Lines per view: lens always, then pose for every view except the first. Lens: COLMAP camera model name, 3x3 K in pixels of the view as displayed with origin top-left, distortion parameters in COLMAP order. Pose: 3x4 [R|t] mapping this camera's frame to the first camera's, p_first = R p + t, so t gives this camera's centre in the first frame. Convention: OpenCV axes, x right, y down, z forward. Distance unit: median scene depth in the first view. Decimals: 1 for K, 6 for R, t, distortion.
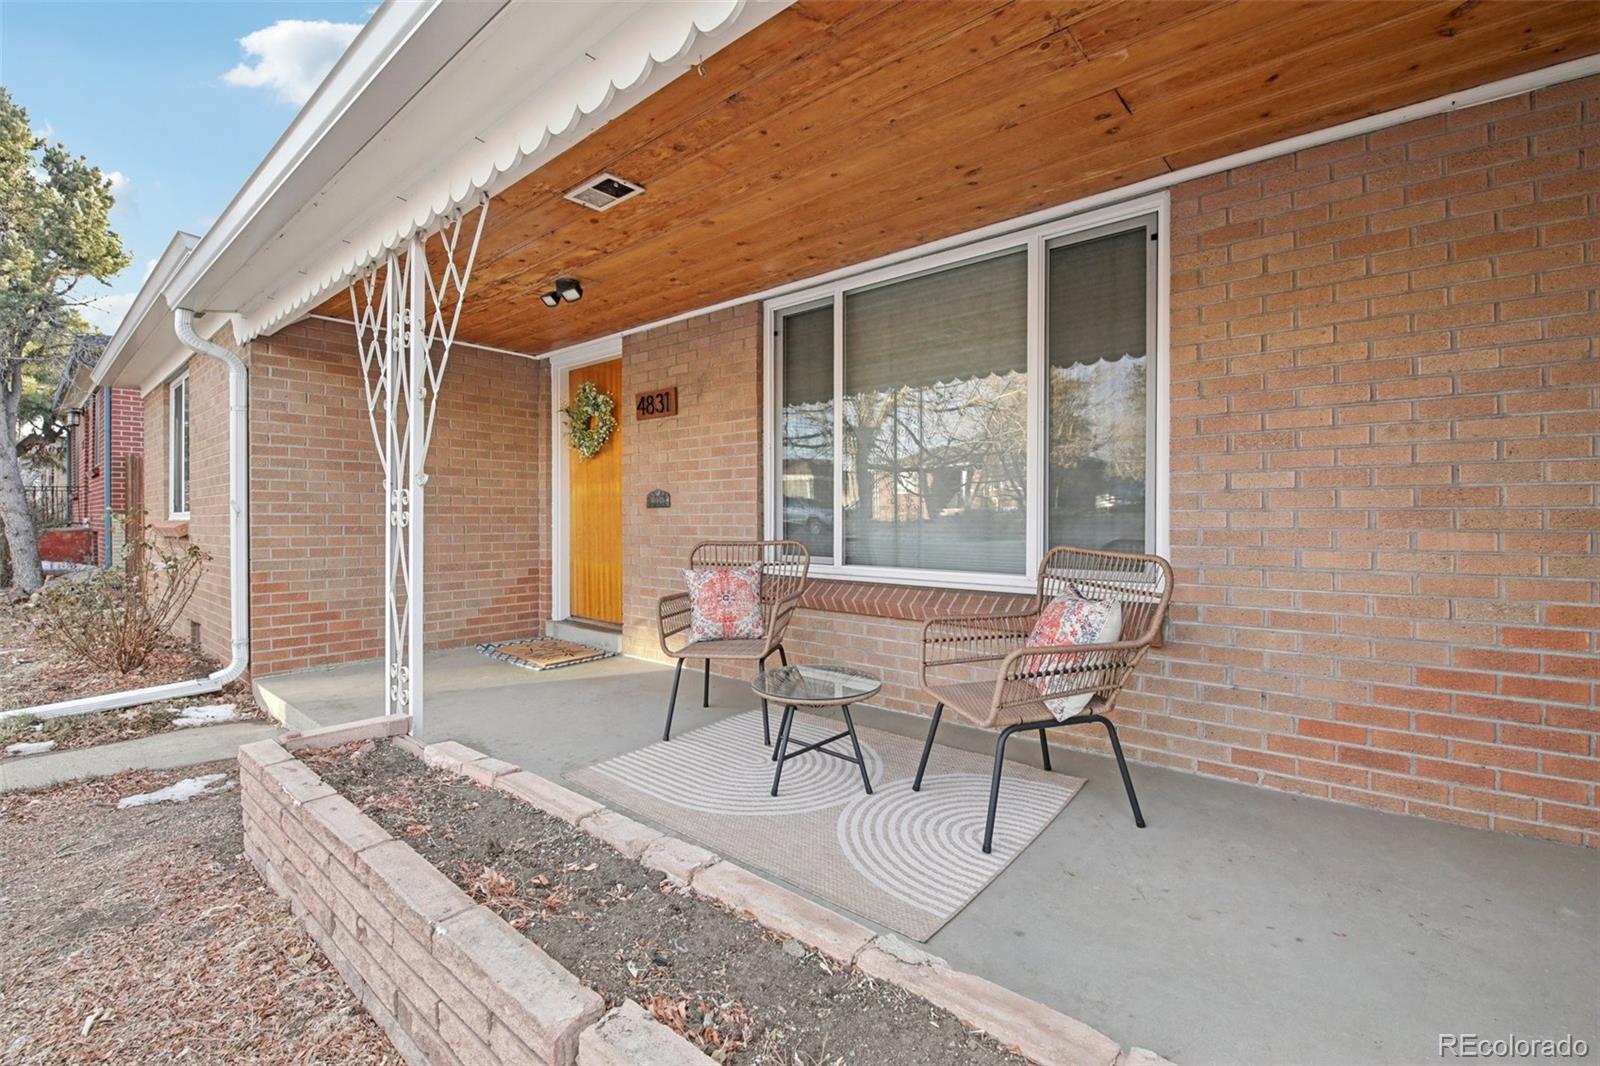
lens RADIAL K [[690.3, 0, 795.5], [0, 690.3, 529.5], [0, 0, 1]] dist [-0.010292, -0.000192]
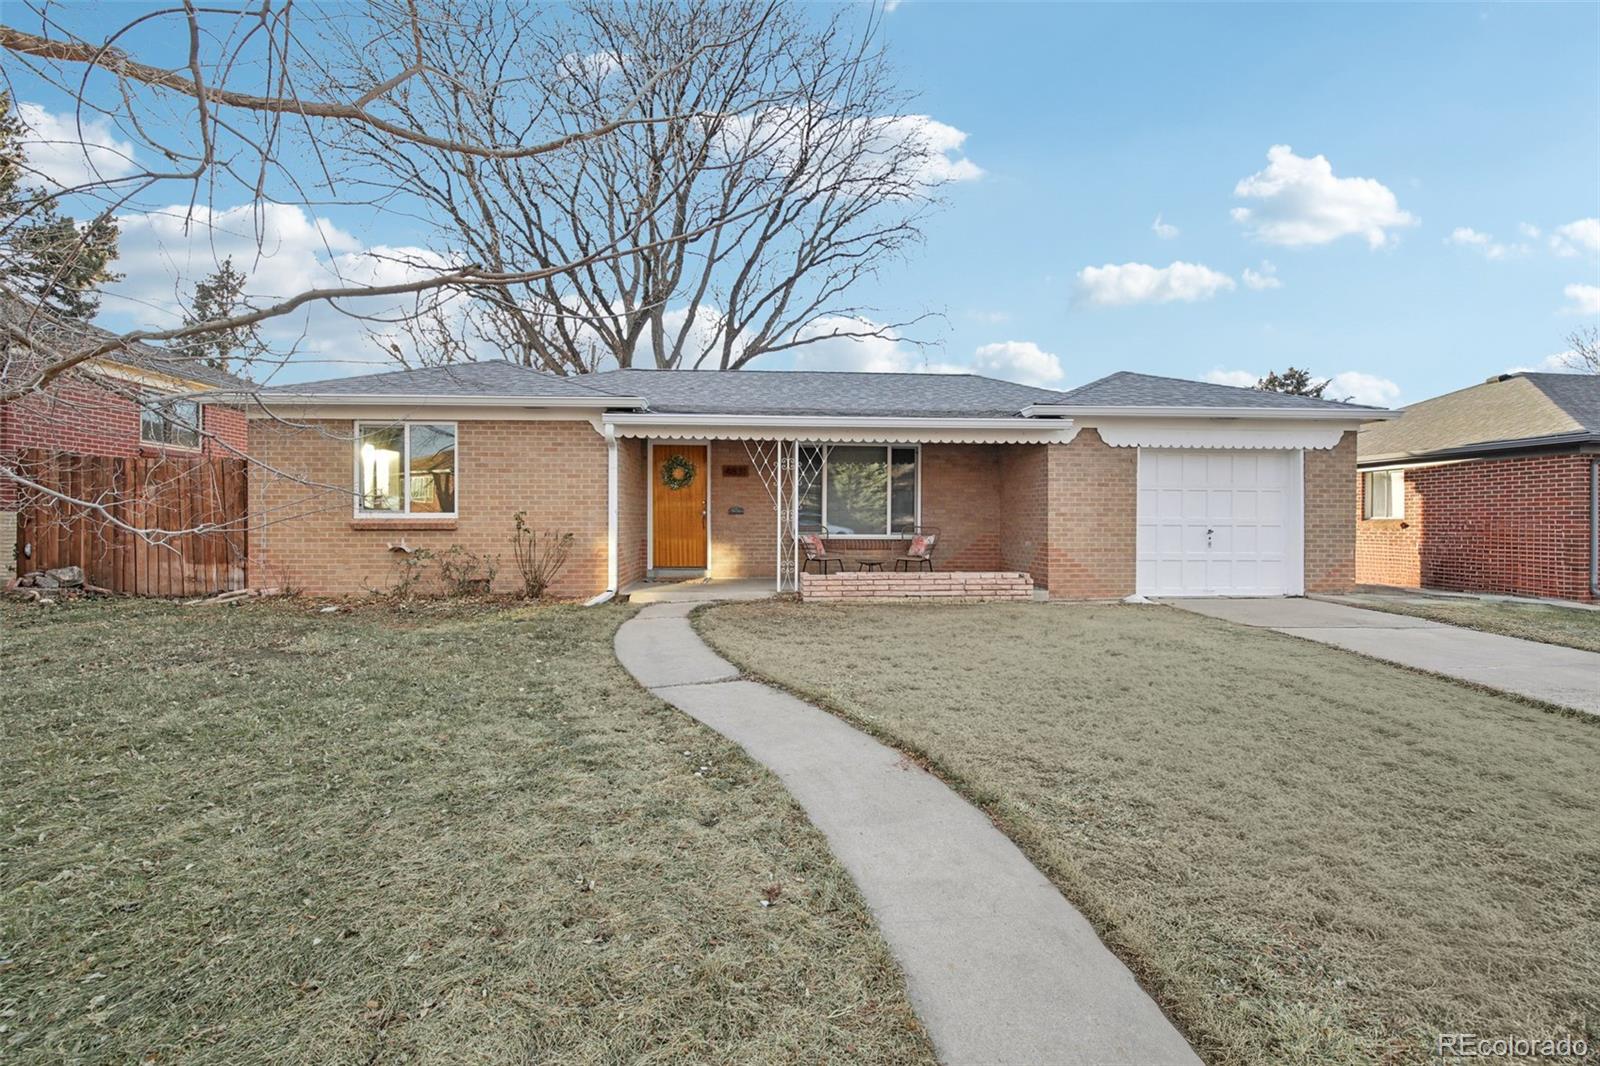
lens RADIAL K [[690.3, 0, 800.8], [0, 690.3, 530.8], [0, 0, 1]] dist [-0.010292, -0.000192]
pose [[0.710953, -0.010088, 0.703167, -1.870248], [0.007098, 0.999949, 0.007169, 0.012083], [-0.703203, -0.000106, 0.710989, -0.950595]]
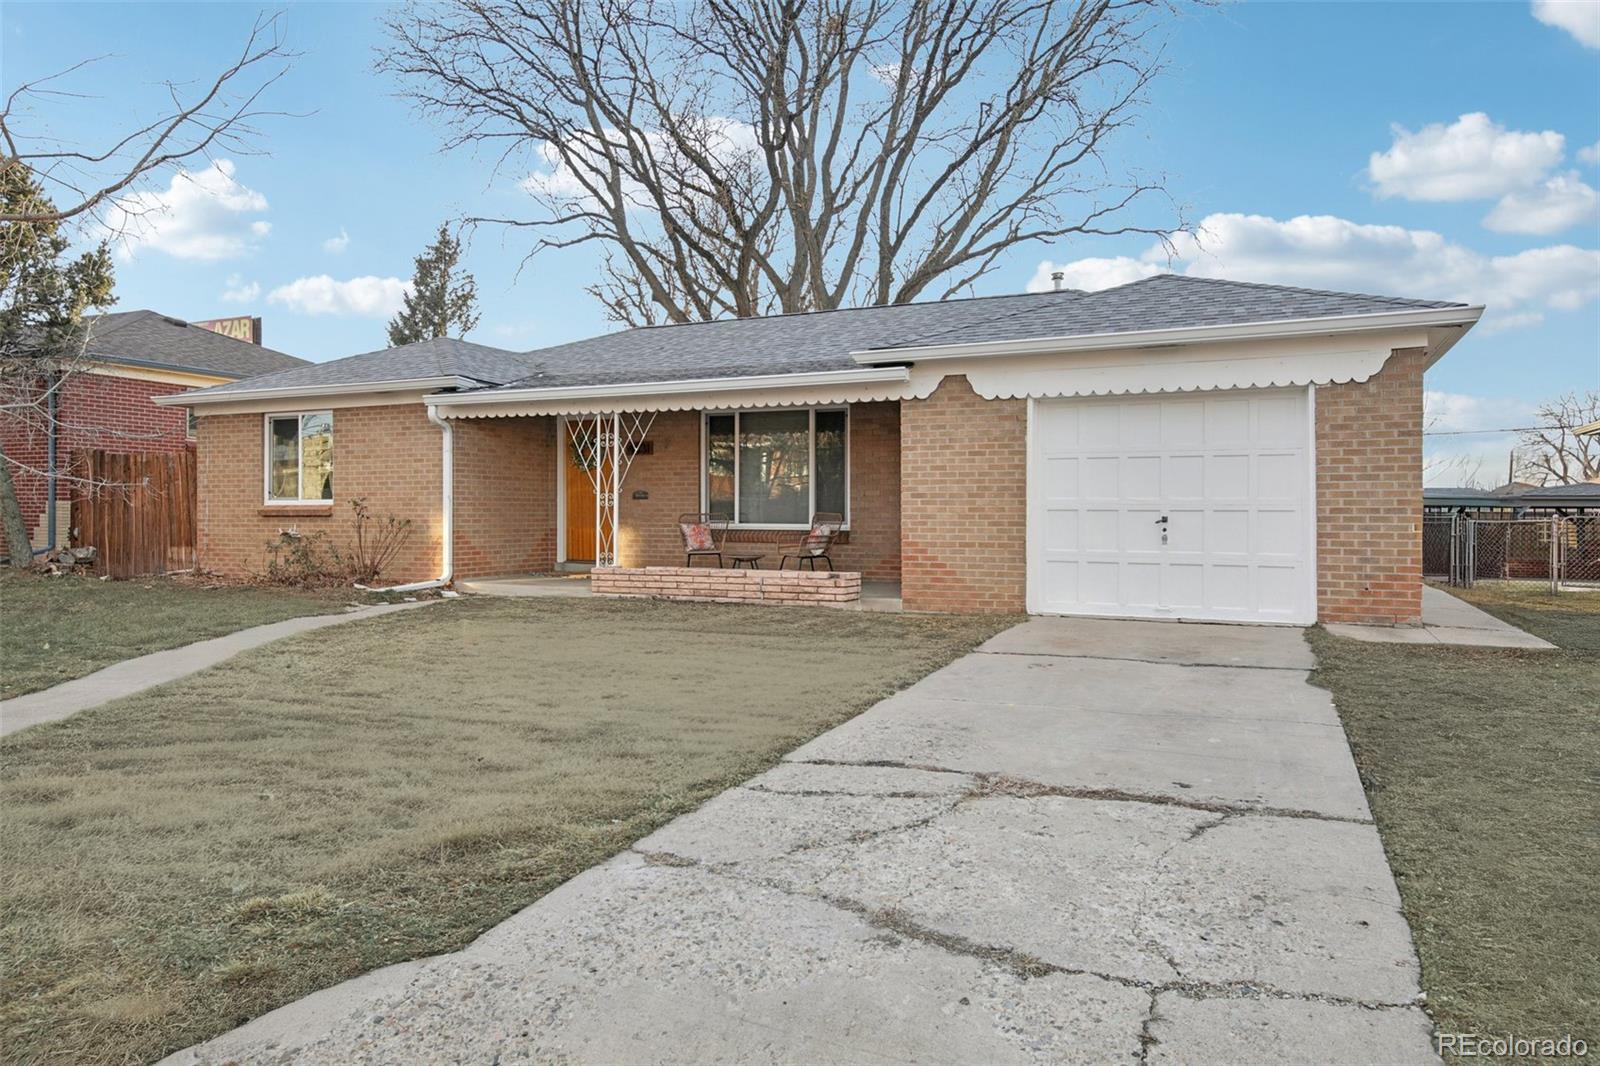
lens RADIAL K [[1043.9, 0, 802.5], [0, 1043.9, 521.9], [0, 0, 1]] dist [0.026962, 0.000268]
pose [[0.958873, -0.003473, 0.283814, -0.663450], [0.004256, 0.999989, -0.002141, 0.048224], [-0.283803, 0.003261, 0.958877, -2.265610]]
